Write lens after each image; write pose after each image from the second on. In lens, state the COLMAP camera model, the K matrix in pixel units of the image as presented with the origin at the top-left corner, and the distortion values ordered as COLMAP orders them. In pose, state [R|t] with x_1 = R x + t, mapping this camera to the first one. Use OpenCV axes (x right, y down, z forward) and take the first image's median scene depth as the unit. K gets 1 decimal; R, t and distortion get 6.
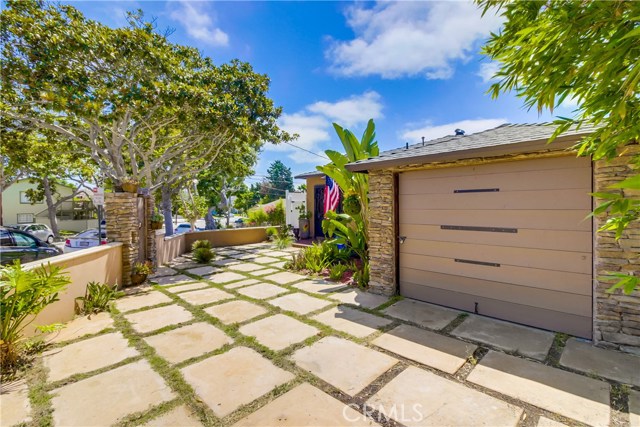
lens RADIAL K [[296.0, 0, 320.0], [0, 296.0, 213.5], [0, 0, 1]] dist [0.000296, -0.001080]
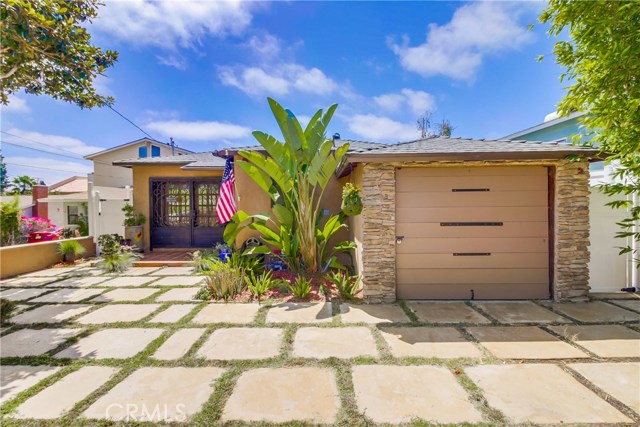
lens RADIAL K [[296.0, 0, 320.0], [0, 296.0, 213.5], [0, 0, 1]] dist [0.000296, -0.001080]
pose [[0.720539, -0.019983, 0.693126, -0.629877], [0.021933, 0.999741, 0.006023, -0.007336], [-0.693067, 0.010862, 0.720791, 0.563721]]
